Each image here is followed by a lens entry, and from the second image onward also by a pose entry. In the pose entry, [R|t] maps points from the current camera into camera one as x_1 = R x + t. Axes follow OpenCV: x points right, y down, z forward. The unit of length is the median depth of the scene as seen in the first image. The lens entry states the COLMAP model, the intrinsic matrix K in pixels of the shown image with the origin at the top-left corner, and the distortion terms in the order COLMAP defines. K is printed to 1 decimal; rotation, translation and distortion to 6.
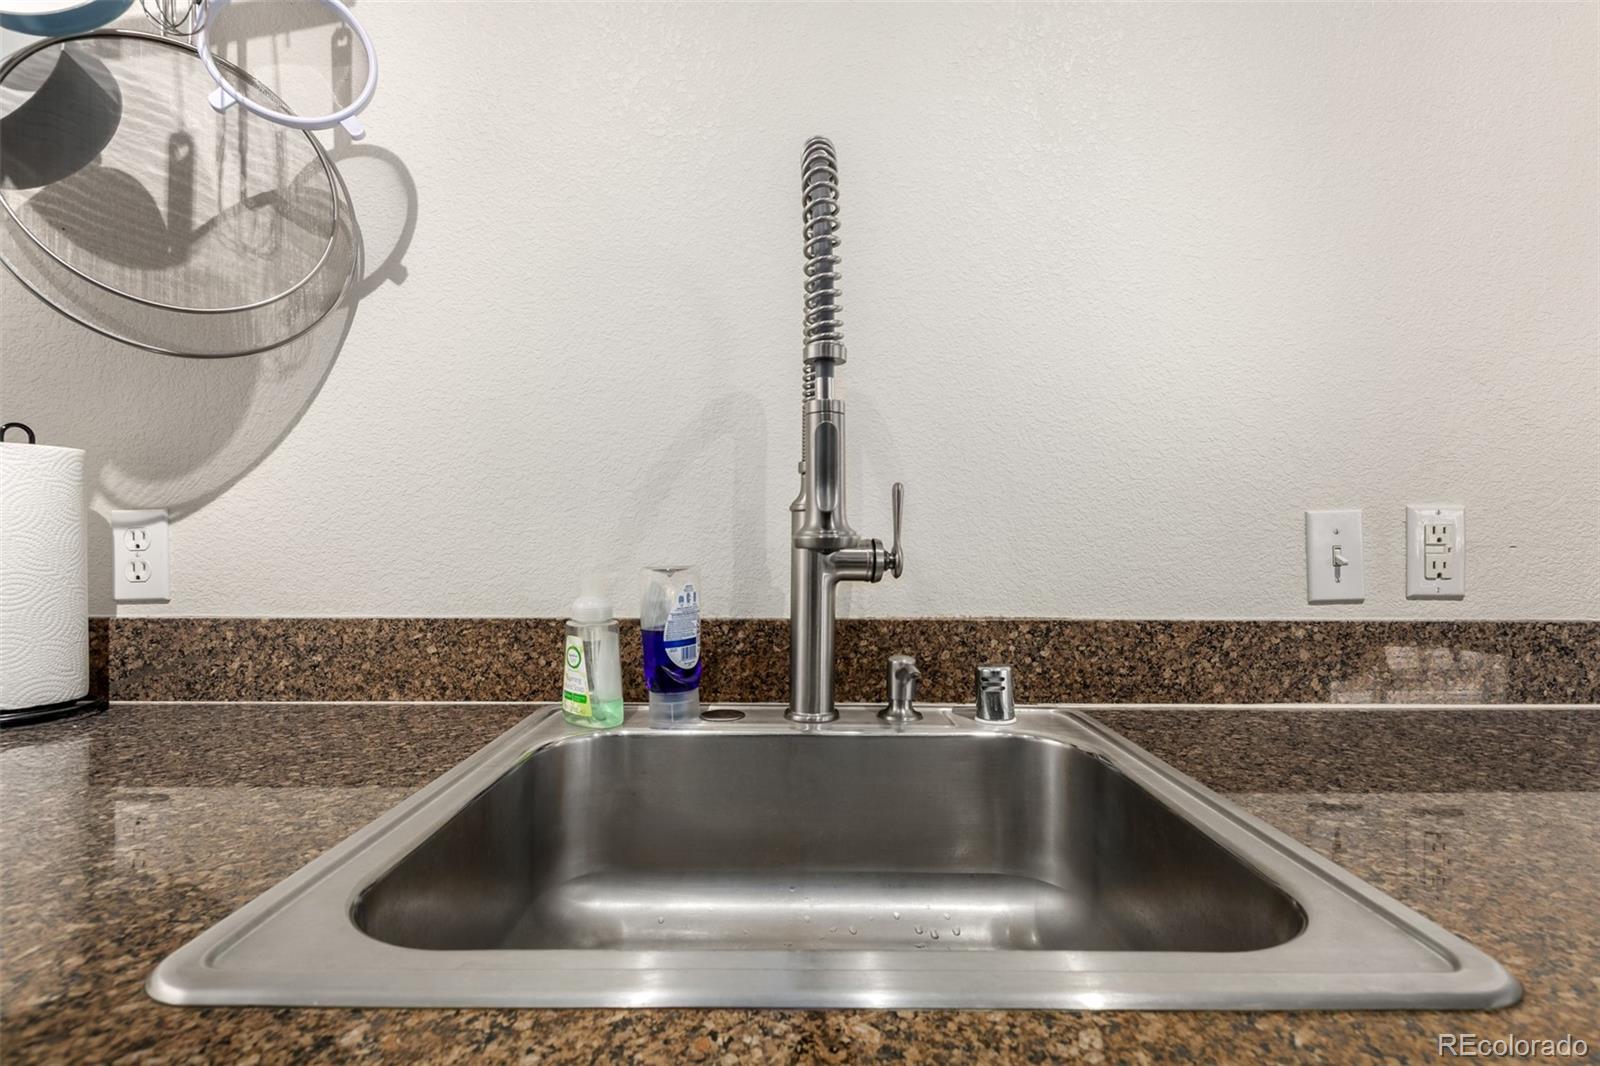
lens RADIAL K [[726.8, 0, 800.1], [0, 726.8, 541.8], [0, 0, 1]] dist [0.011552, -0.004176]
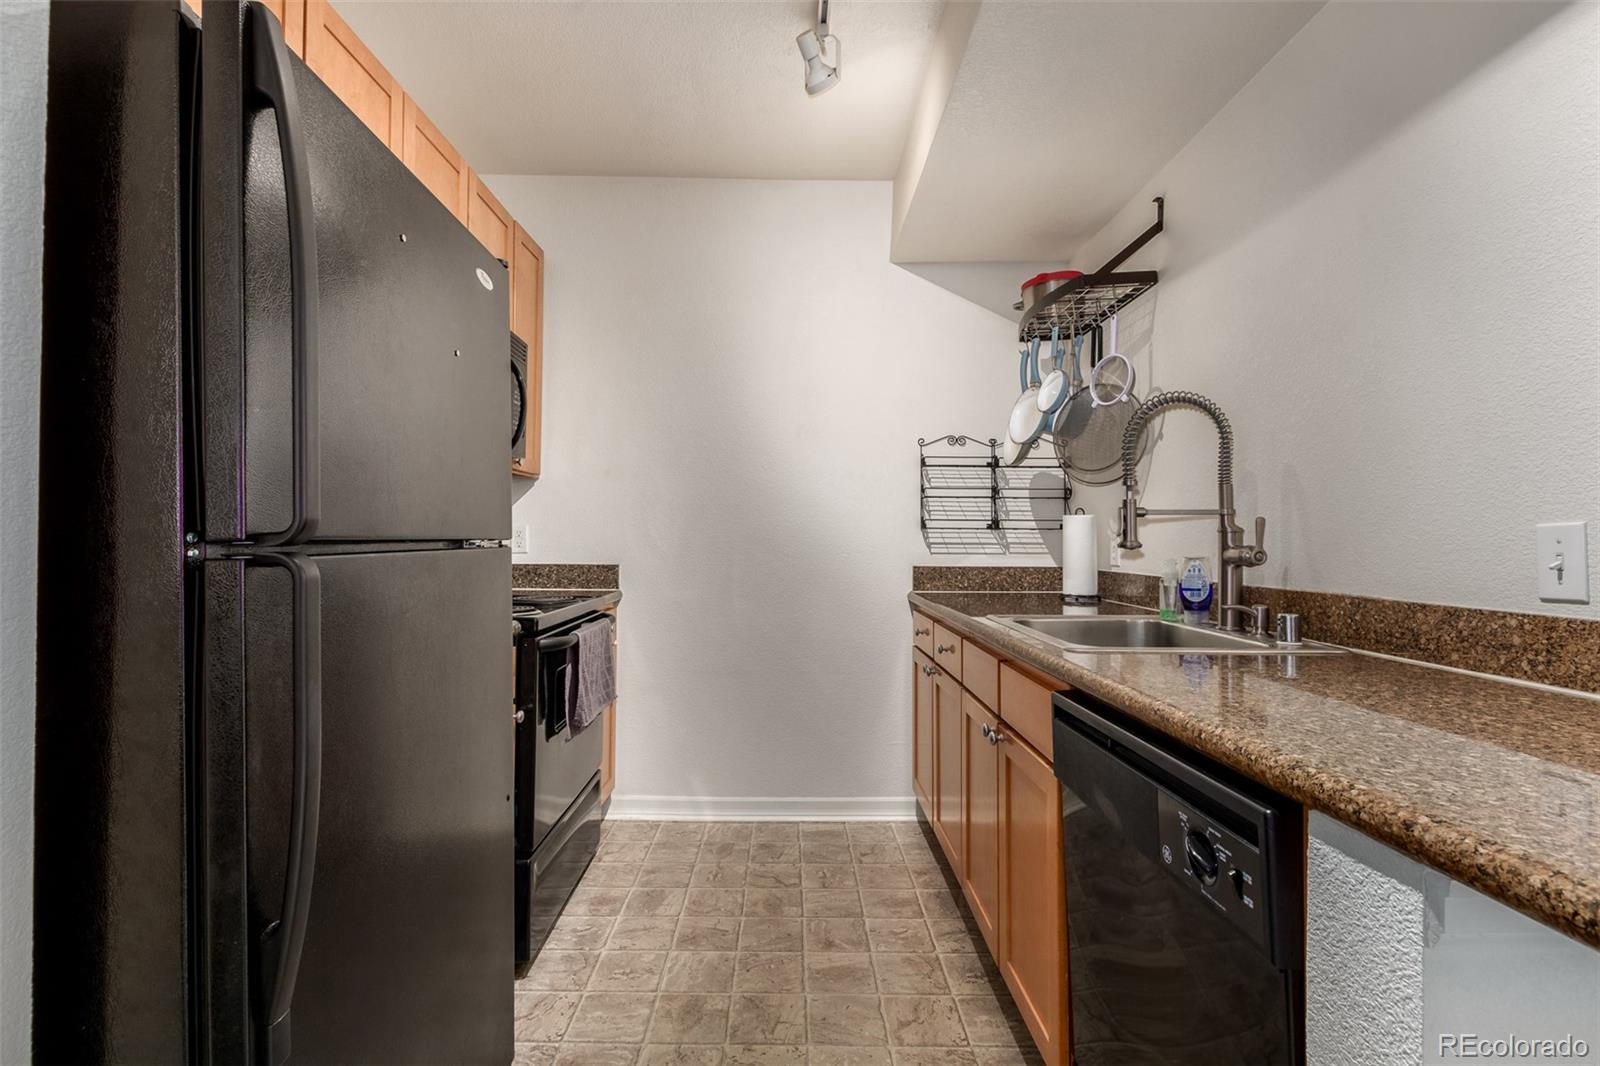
lens RADIAL K [[726.8, 0, 800.1], [0, 726.8, 541.8], [0, 0, 1]] dist [0.011552, -0.004176]
pose [[0.000786, -0.000407, -1.000000, 1.937842], [0.004175, 0.999991, -0.000403, -0.017446], [0.999991, -0.004175, 0.000788, -0.222198]]
